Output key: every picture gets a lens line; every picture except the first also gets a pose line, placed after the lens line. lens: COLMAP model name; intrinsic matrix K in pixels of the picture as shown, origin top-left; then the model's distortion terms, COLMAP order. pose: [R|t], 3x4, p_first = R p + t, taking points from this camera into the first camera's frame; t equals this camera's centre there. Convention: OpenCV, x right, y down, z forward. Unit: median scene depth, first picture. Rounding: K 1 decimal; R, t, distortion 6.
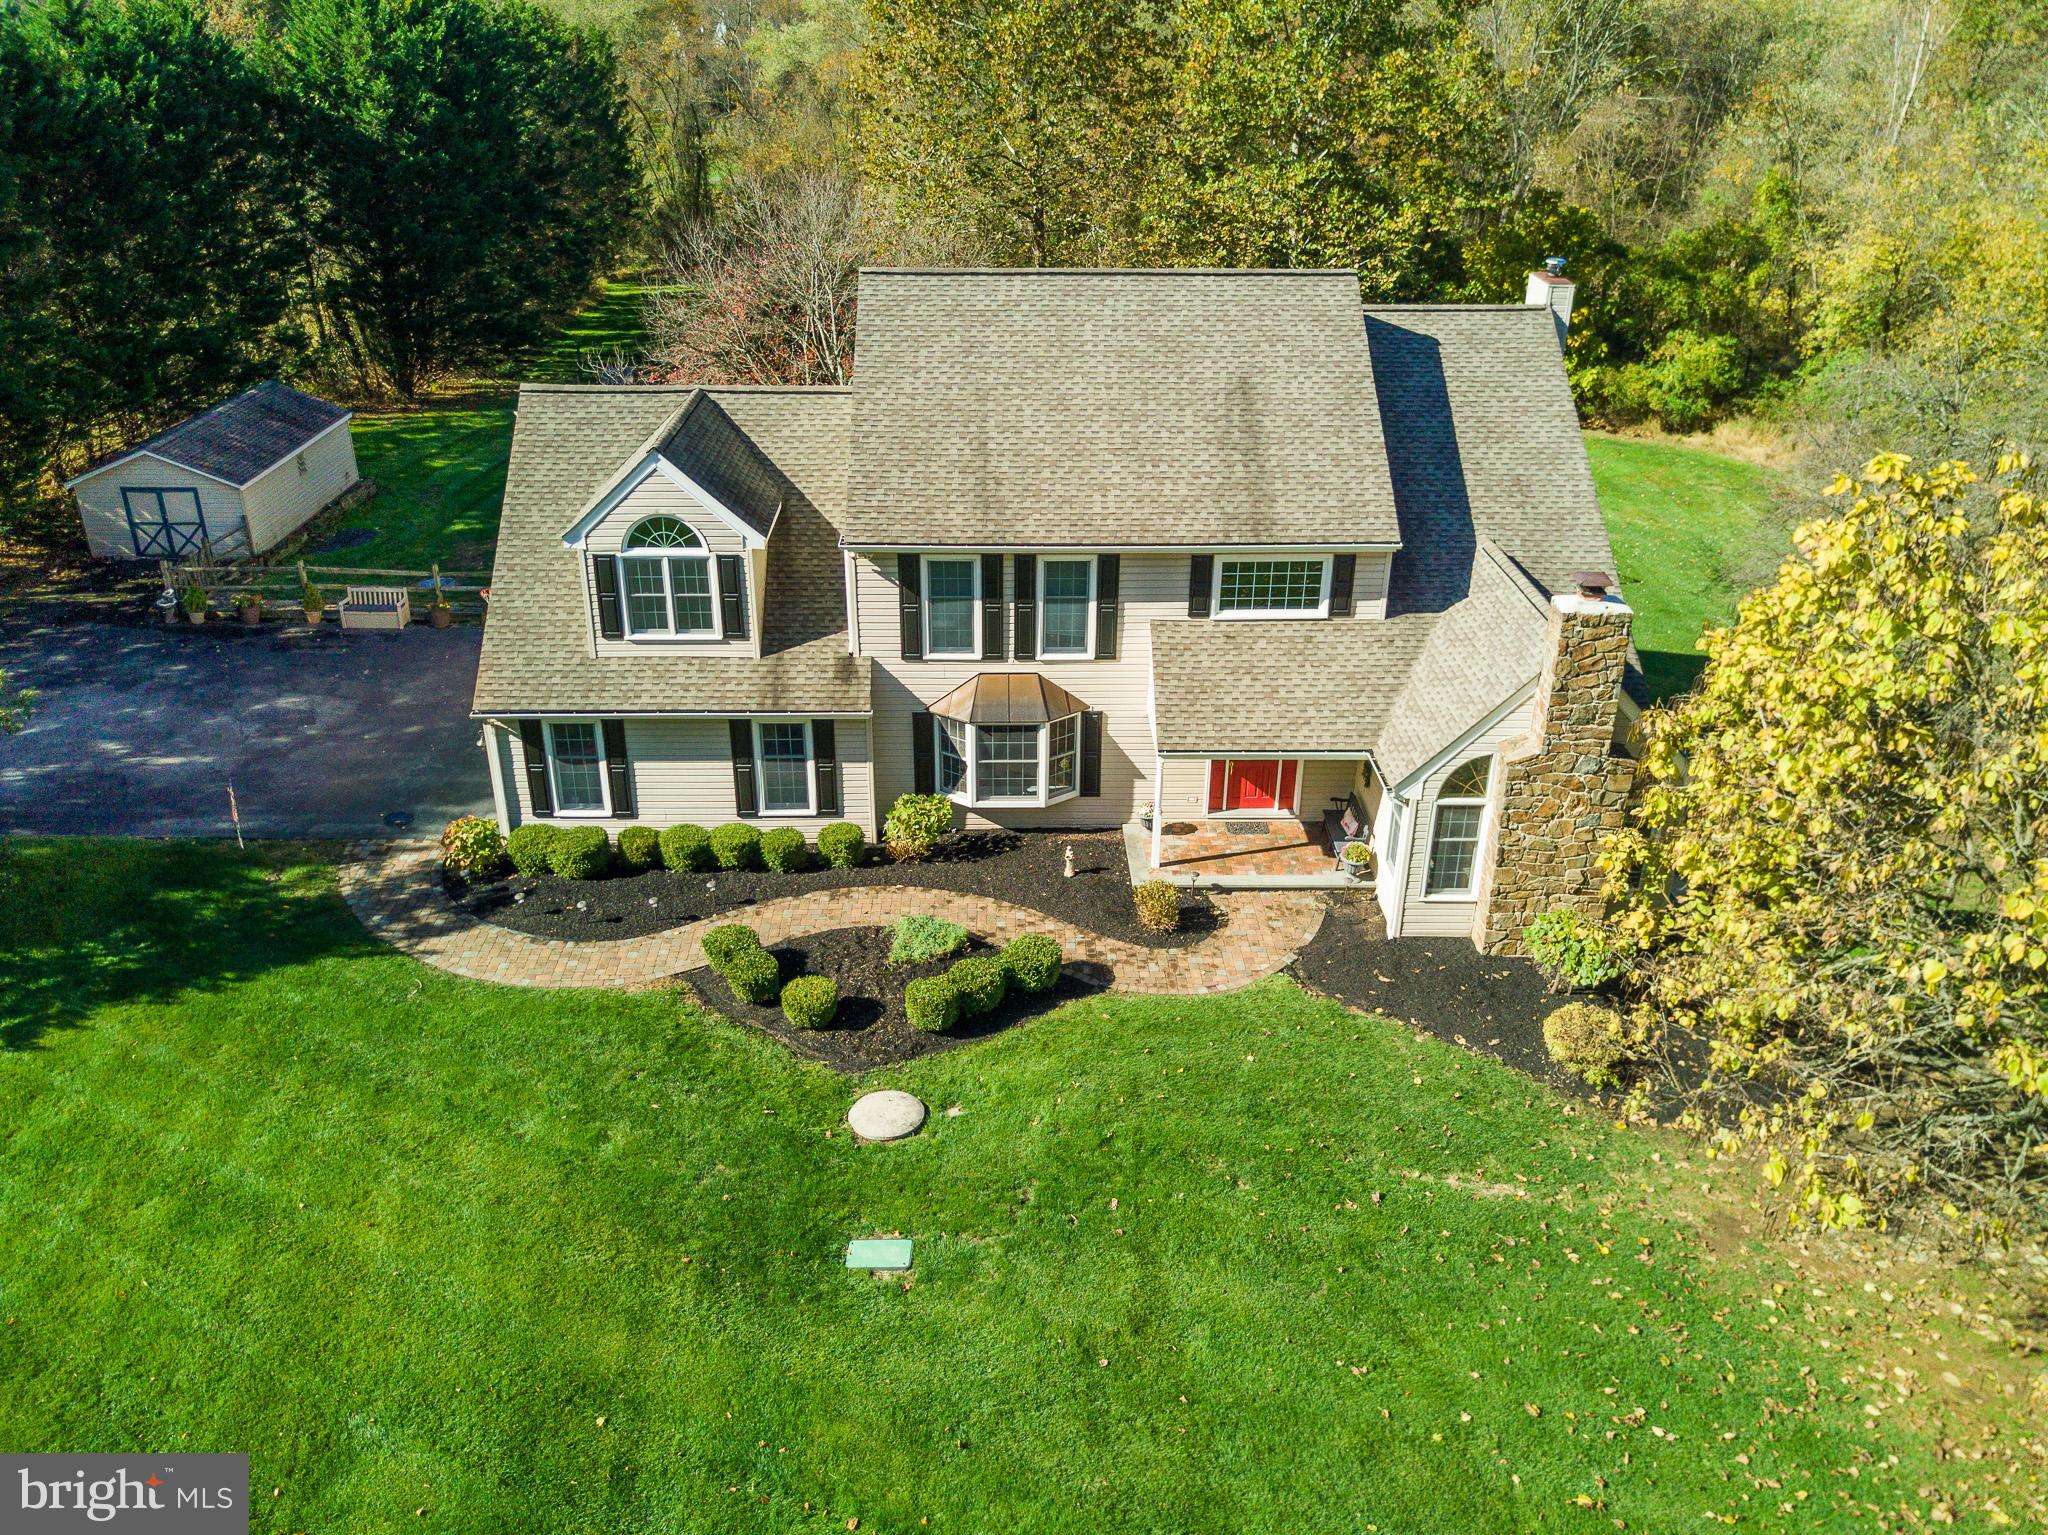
lens RADIAL K [[1578.3, 0, 1024.0], [0, 1578.3, 767.5], [0, 0, 1]] dist [0.068694, -0.157257]
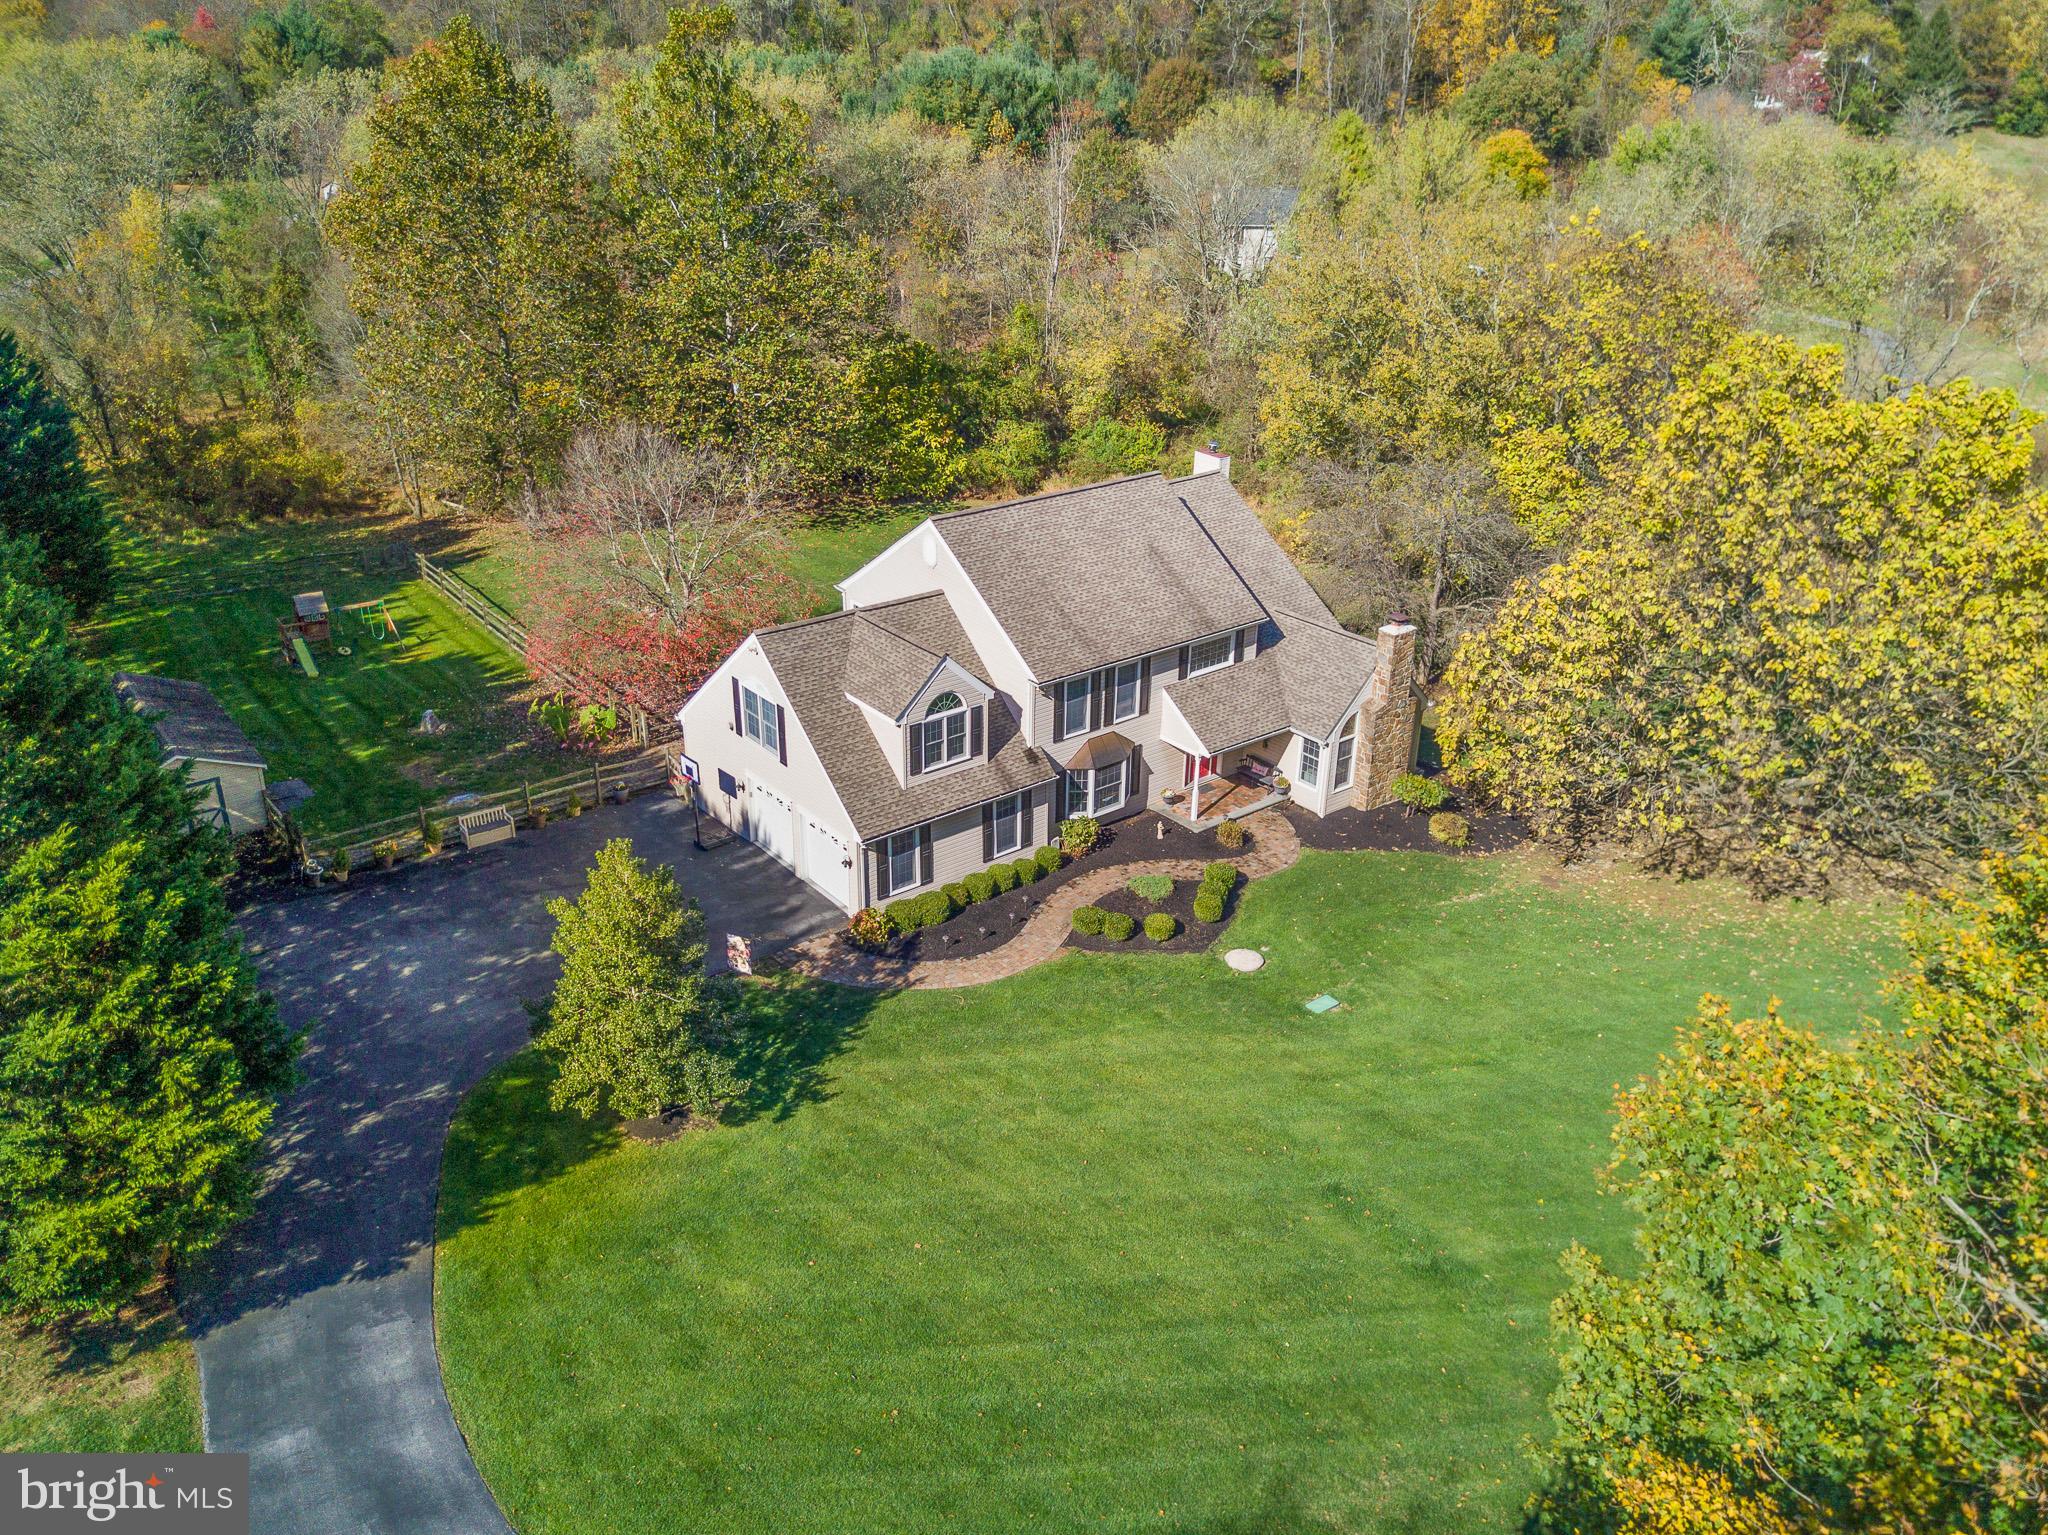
lens RADIAL K [[1578.3, 0, 1024.0], [0, 1578.3, 767.5], [0, 0, 1]] dist [0.068694, -0.157257]
pose [[0.795299, -0.255247, 0.549862, -1.045833], [0.261488, 0.962758, 0.068708, -0.168876], [-0.546921, 0.089139, 0.832425, -0.387255]]
